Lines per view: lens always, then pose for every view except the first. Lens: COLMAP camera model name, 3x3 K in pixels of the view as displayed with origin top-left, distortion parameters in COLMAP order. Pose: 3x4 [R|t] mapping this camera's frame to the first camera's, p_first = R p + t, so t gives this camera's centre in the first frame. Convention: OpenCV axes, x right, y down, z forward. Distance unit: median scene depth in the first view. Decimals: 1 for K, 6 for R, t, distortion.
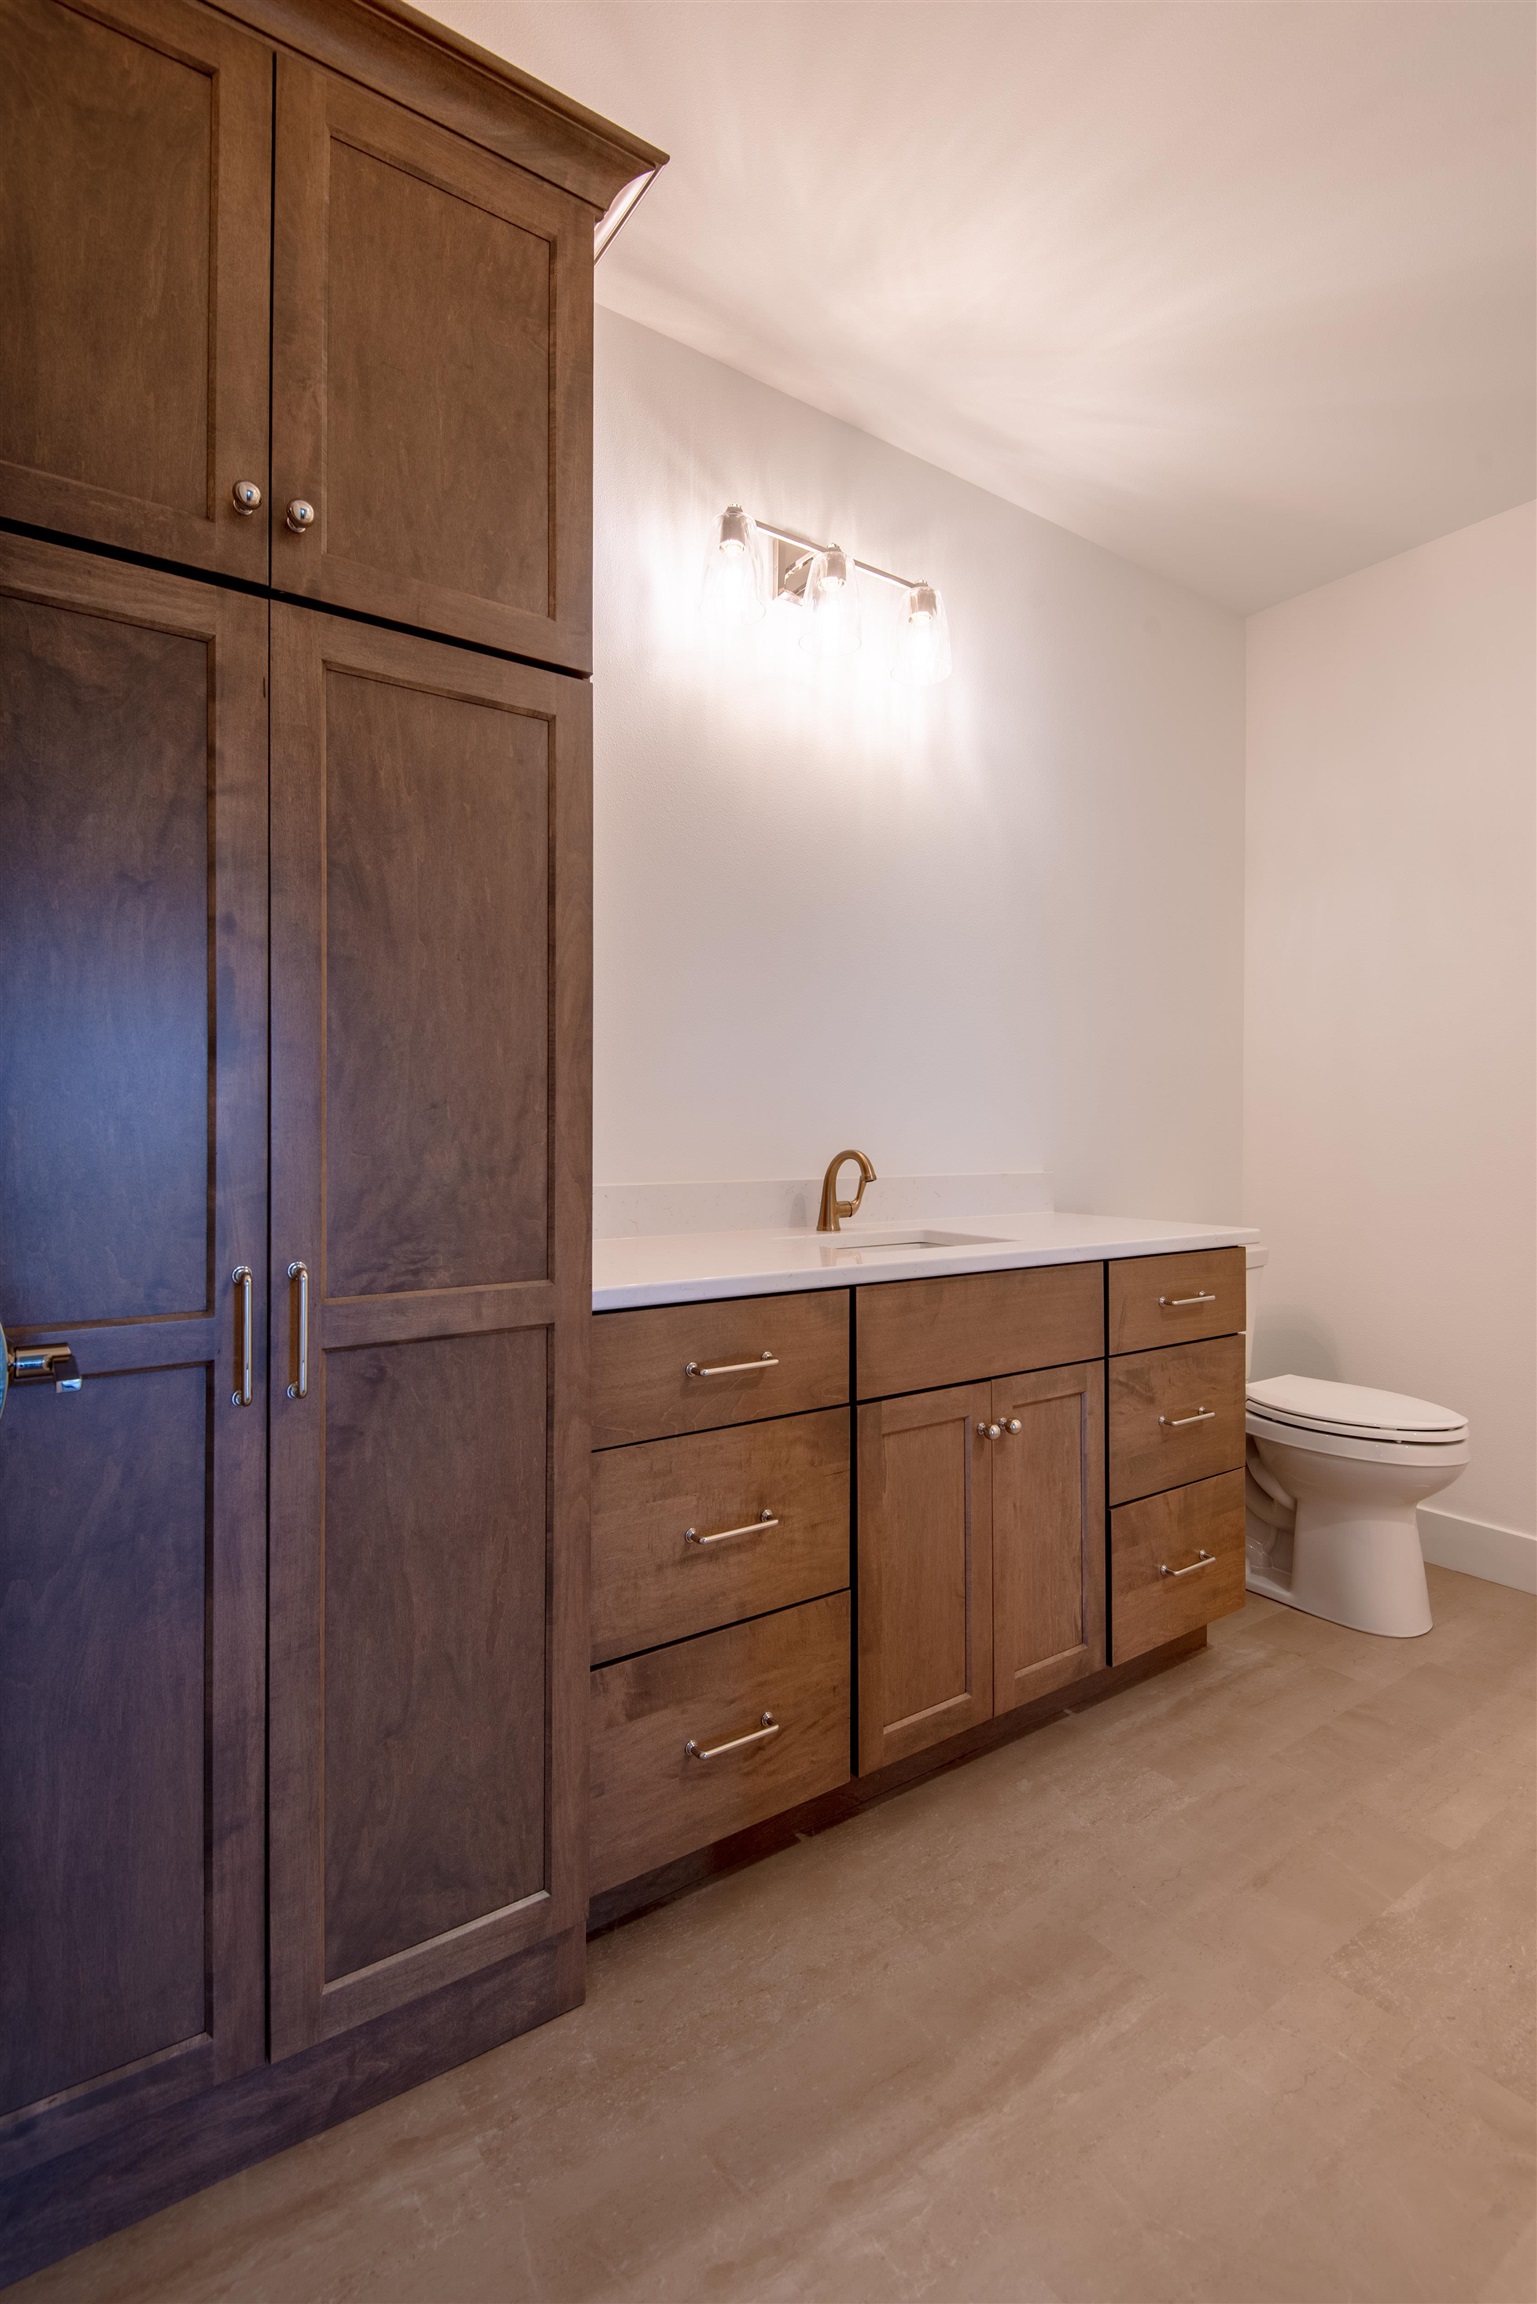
lens RADIAL K [[1108.3, 0, 769.9], [0, 1108.3, 1142.6], [0, 0, 1]] dist [-0.000072, 0.000000]
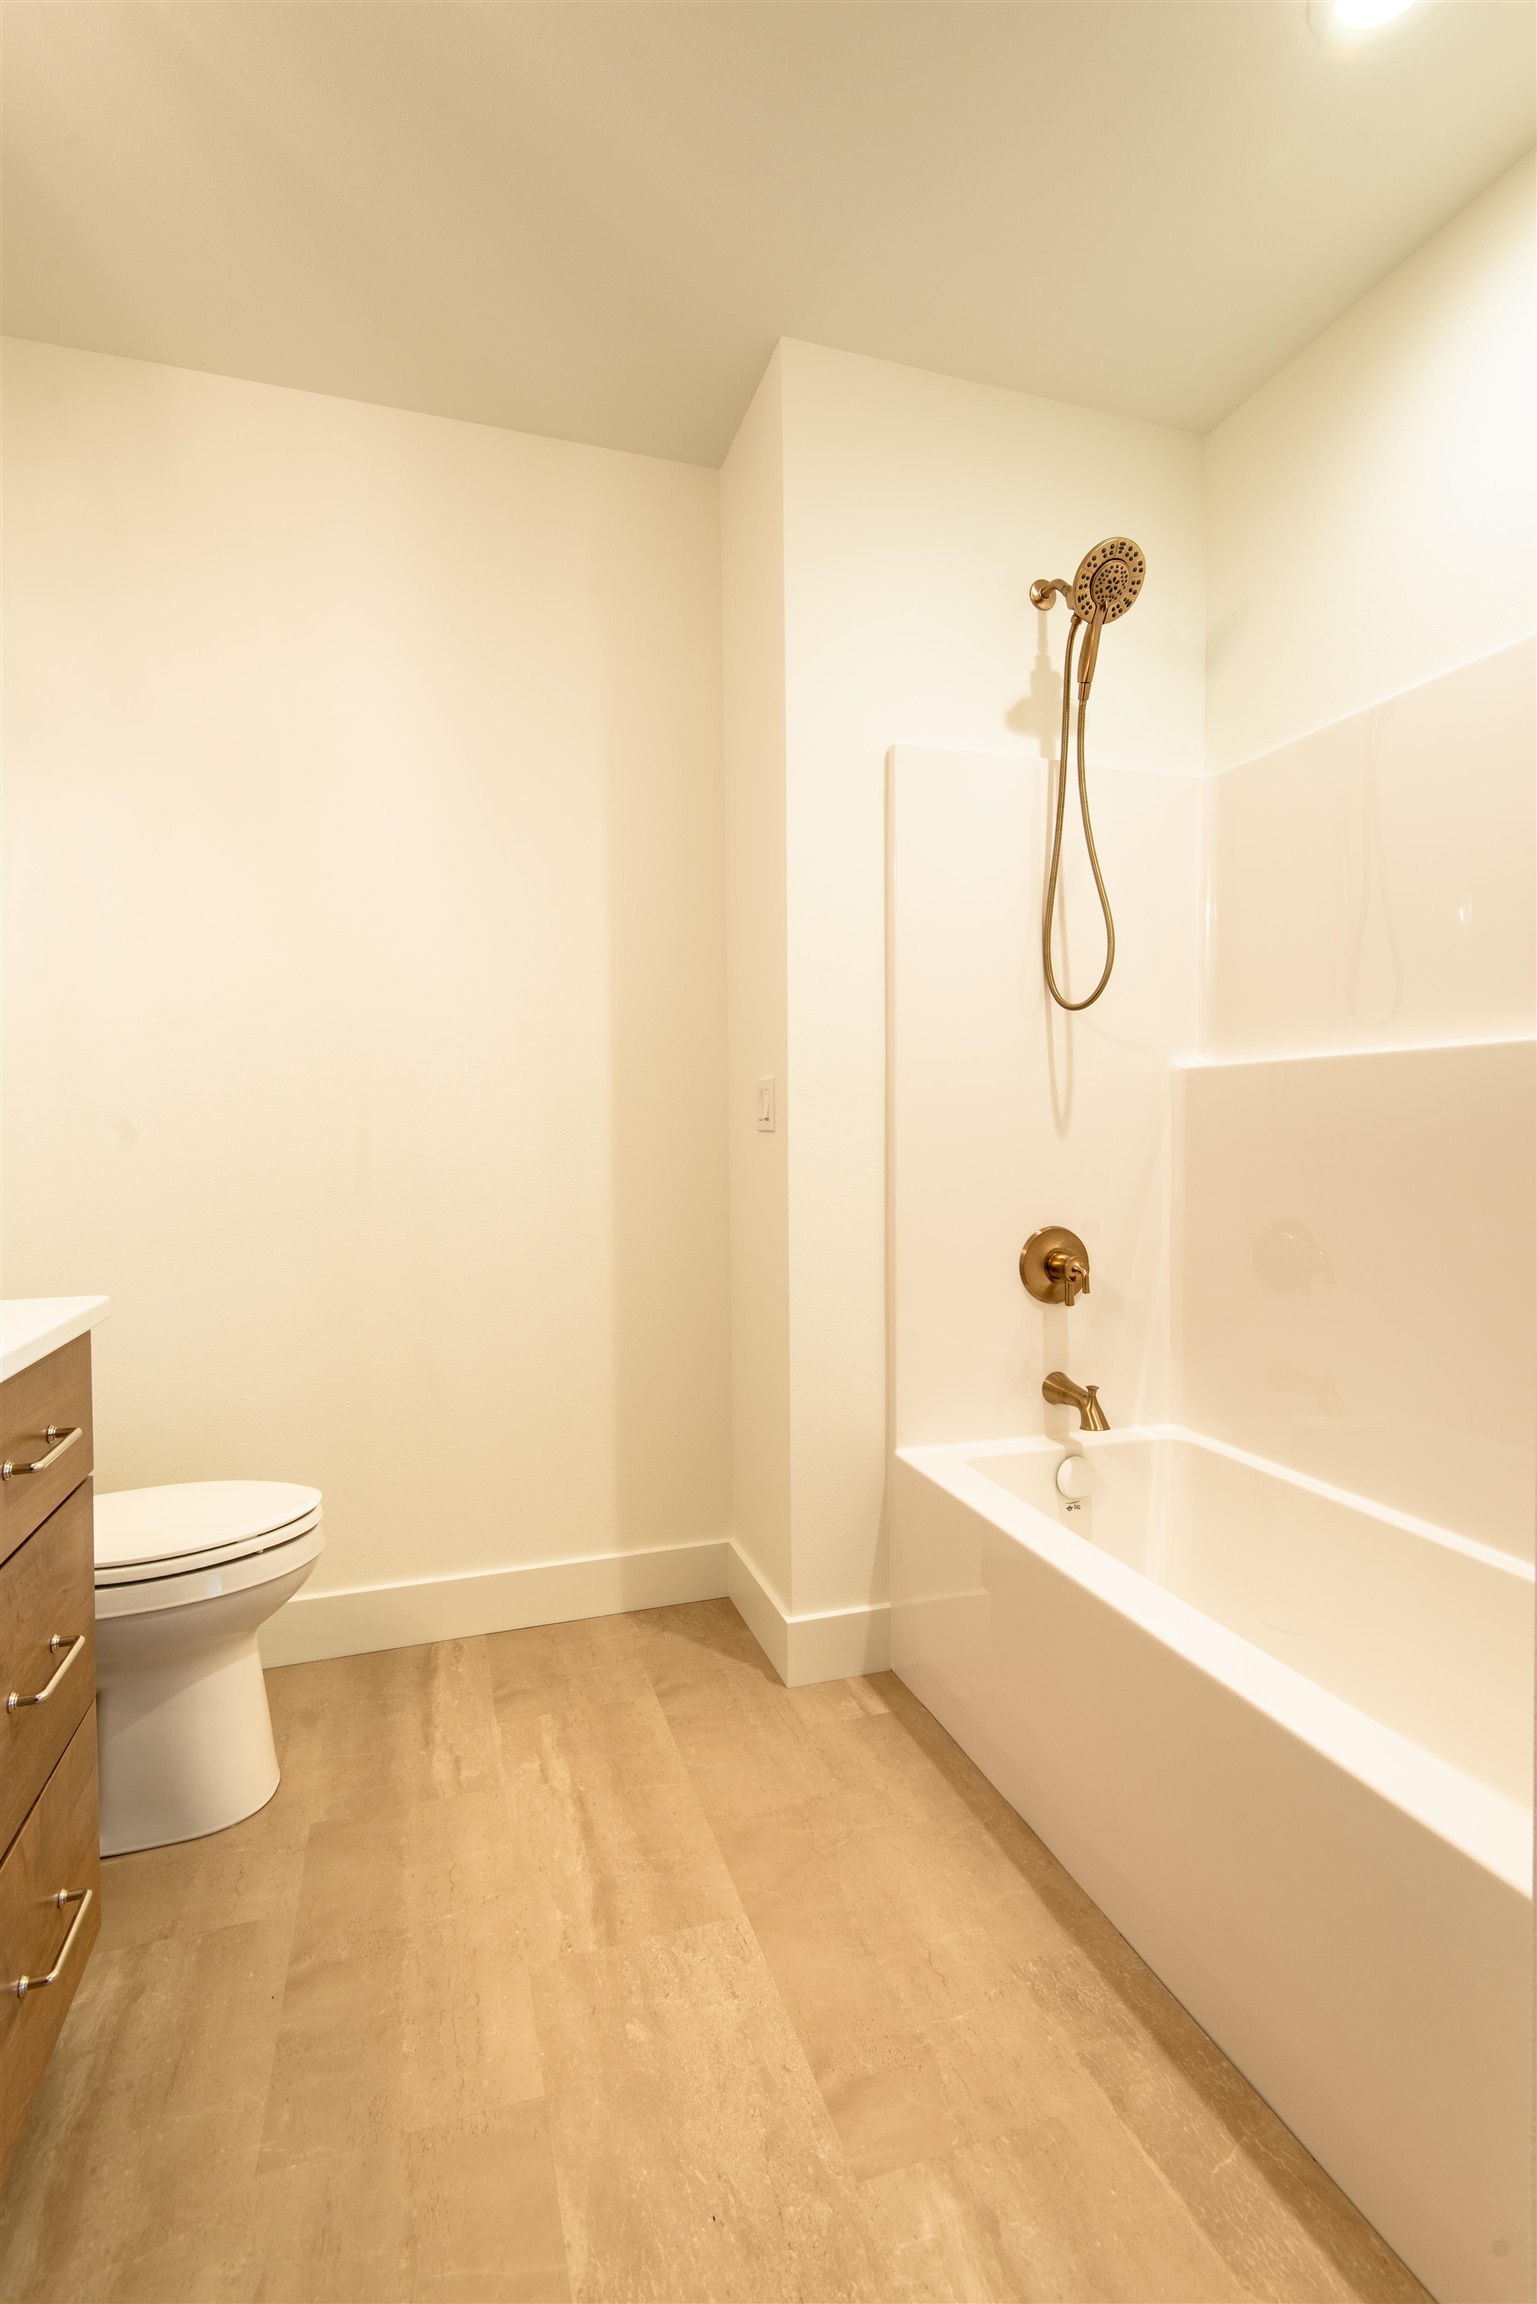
lens RADIAL K [[1055.0, 0, 772.0], [0, 1055.0, 1137.3], [0, 0, 1]] dist [0.002207, 0.000740]
pose [[0.287102, -0.005010, 0.957887, -0.019179], [0.006558, 0.999973, 0.003264, -0.012808], [-0.957878, 0.005345, 0.287127, 0.488836]]
